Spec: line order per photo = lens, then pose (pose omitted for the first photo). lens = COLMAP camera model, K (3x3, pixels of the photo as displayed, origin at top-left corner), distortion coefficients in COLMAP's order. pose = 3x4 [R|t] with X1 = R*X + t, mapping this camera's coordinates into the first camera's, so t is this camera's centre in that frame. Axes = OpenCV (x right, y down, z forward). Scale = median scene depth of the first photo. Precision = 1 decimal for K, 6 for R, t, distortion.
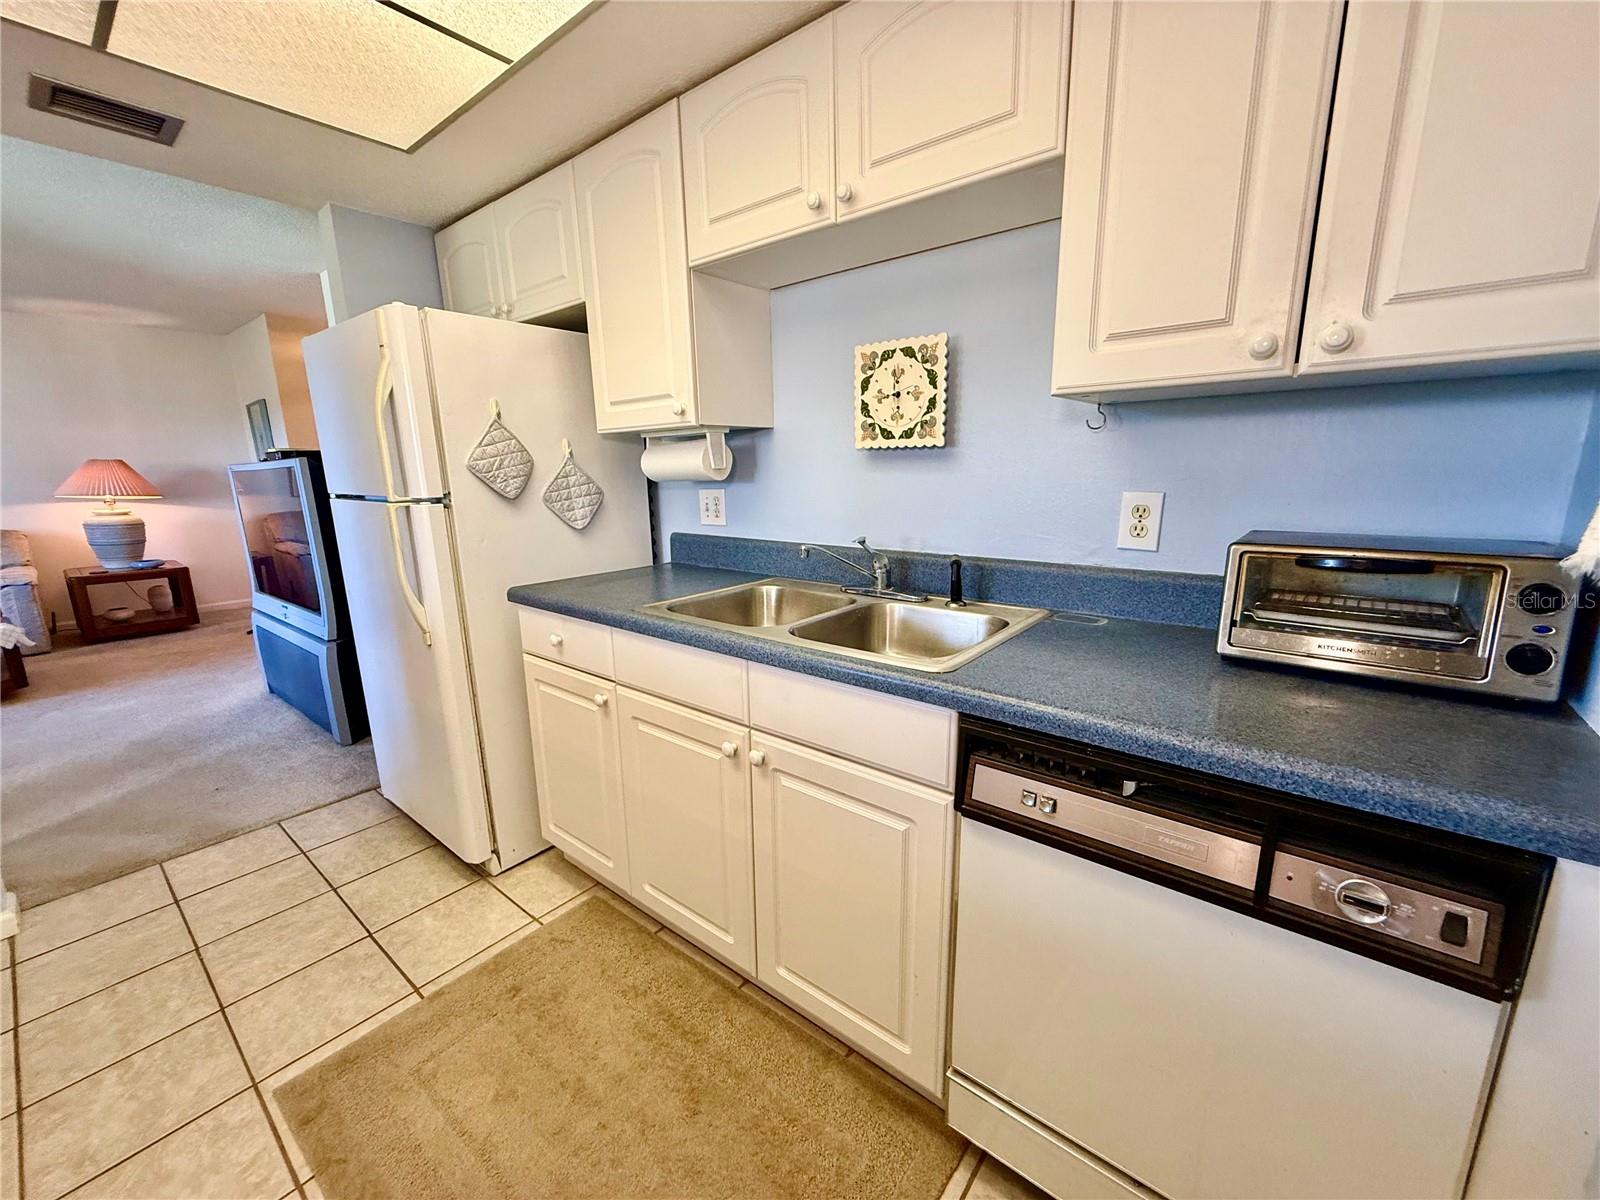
lens RADIAL K [[633.3, 0, 800.0], [0, 633.3, 600.0], [0, 0, 1]] dist [0.002392, 0.000130]
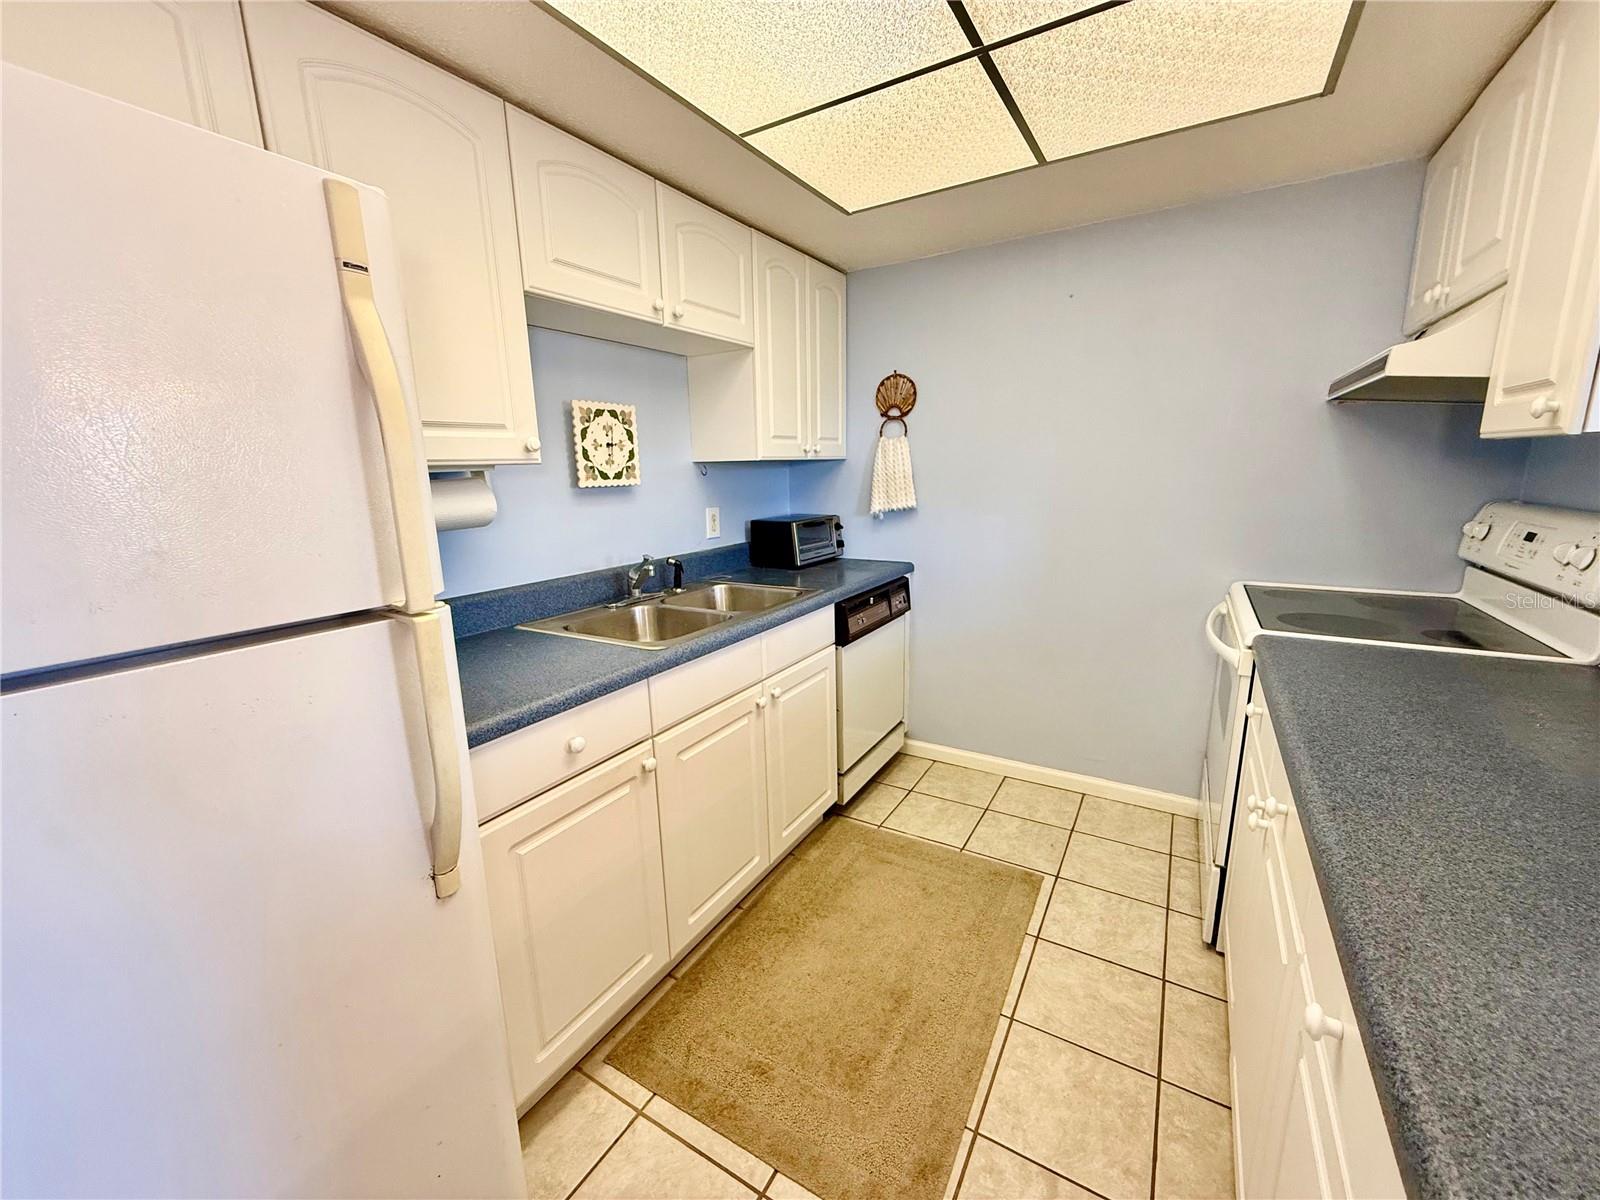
lens RADIAL K [[633.3, 0, 800.0], [0, 633.3, 600.0], [0, 0, 1]] dist [0.002392, 0.000130]
pose [[-0.130539, -0.184174, 0.974187, -1.195387], [0.233480, 0.949249, 0.210746, -0.208314], [-0.963559, 0.254964, -0.080913, 0.815957]]
